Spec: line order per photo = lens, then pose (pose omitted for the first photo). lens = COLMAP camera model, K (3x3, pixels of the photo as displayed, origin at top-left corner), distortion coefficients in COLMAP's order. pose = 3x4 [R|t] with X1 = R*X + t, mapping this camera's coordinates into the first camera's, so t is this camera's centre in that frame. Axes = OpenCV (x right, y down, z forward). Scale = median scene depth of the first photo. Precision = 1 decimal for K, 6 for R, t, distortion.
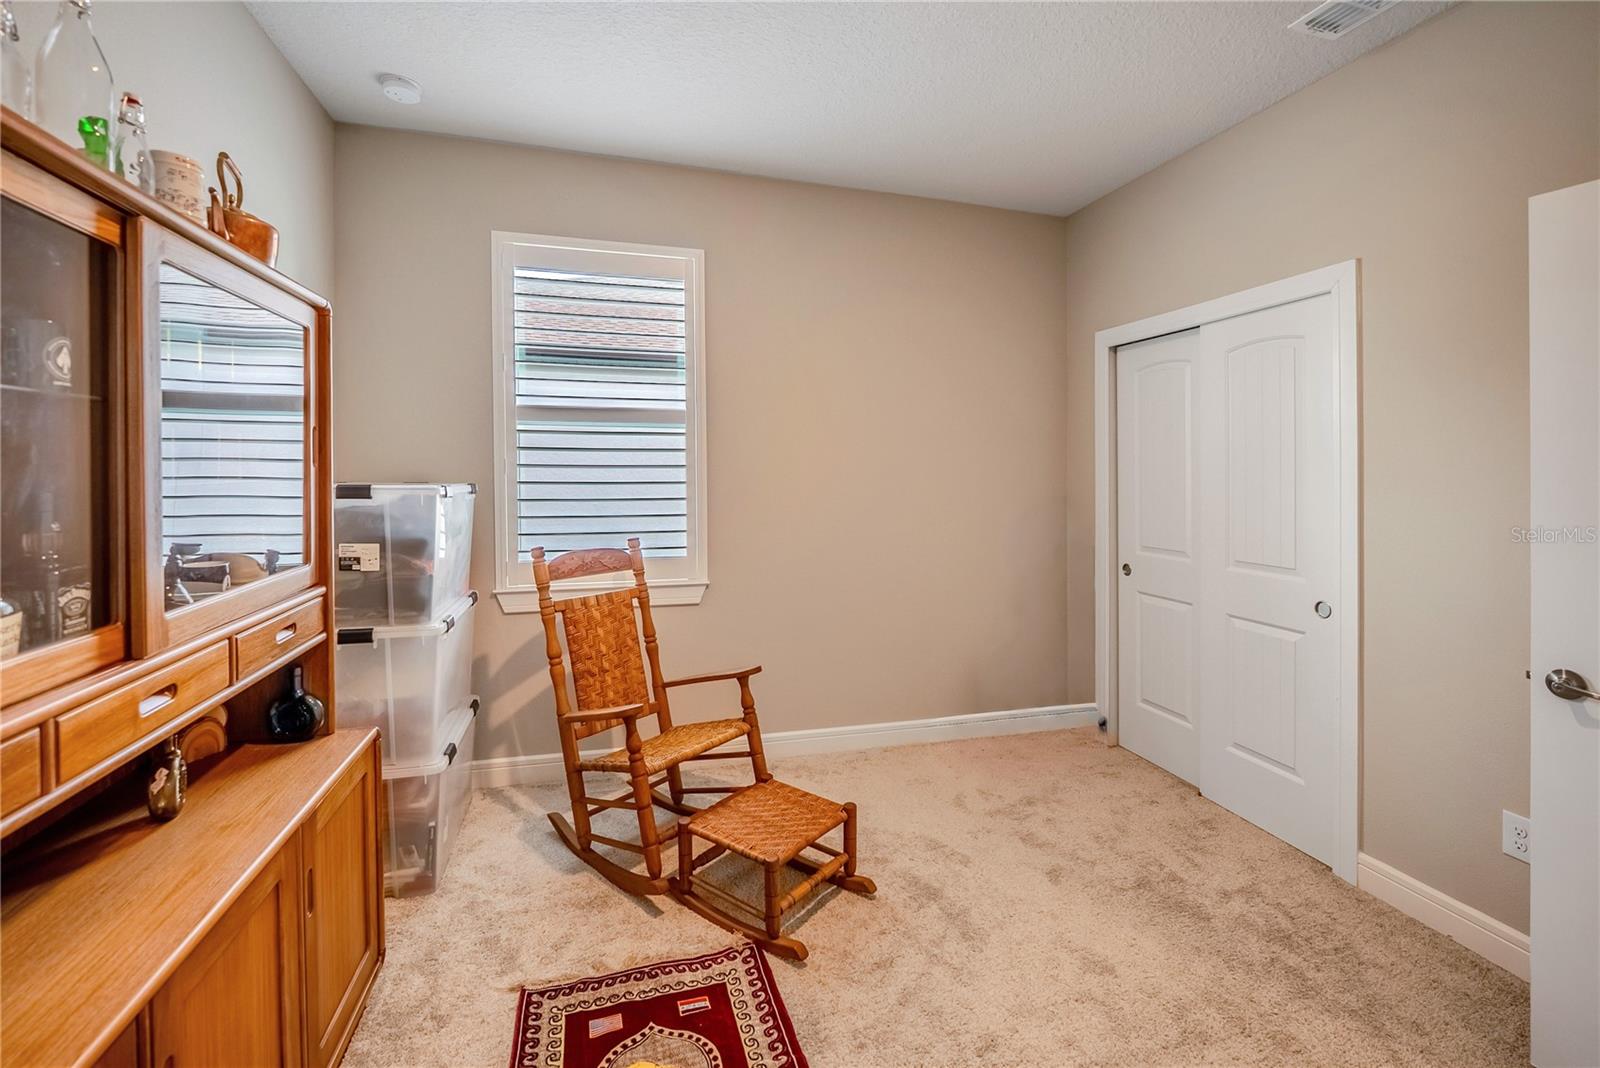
lens RADIAL K [[707.9, 0, 808.9], [0, 707.9, 476.9], [0, 0, 1]] dist [-0.022990, 0.000036]
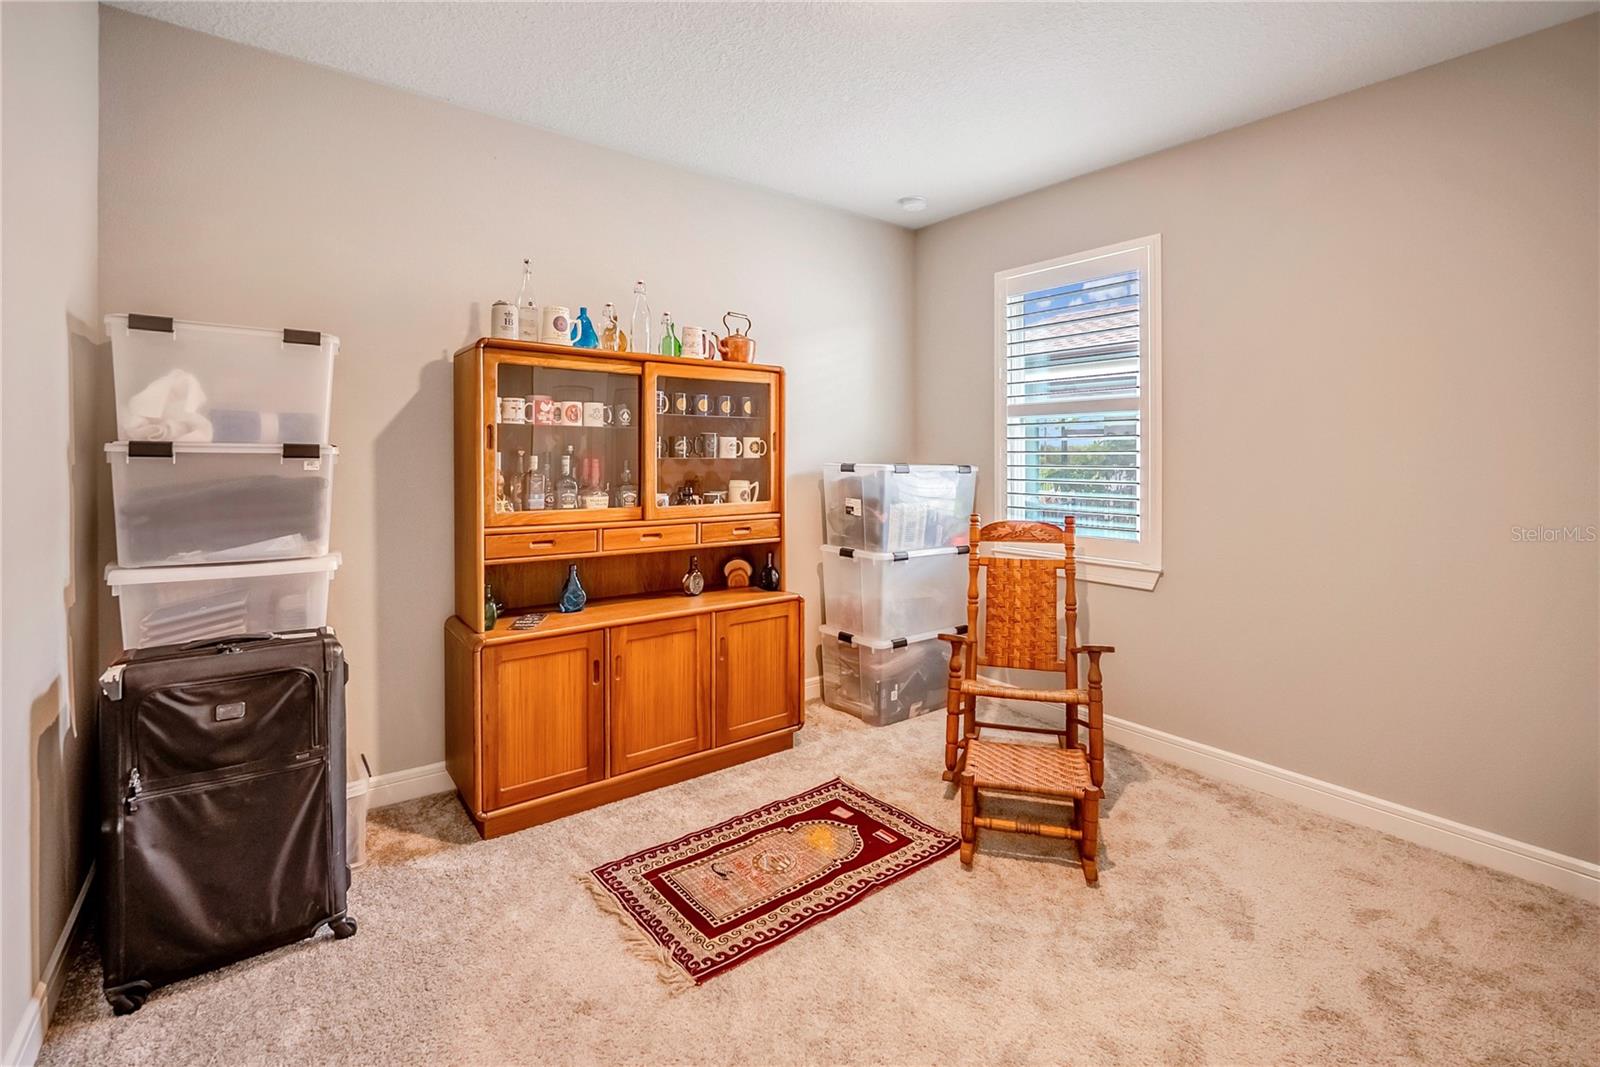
lens RADIAL K [[707.9, 0, 808.9], [0, 707.9, 476.4], [0, 0, 1]] dist [-0.022990, 0.000036]
pose [[0.372349, 0.013931, -0.927988, 0.792968], [-0.020362, 0.999769, 0.006838, 0.030021], [0.927869, 0.016349, 0.372547, 0.249134]]
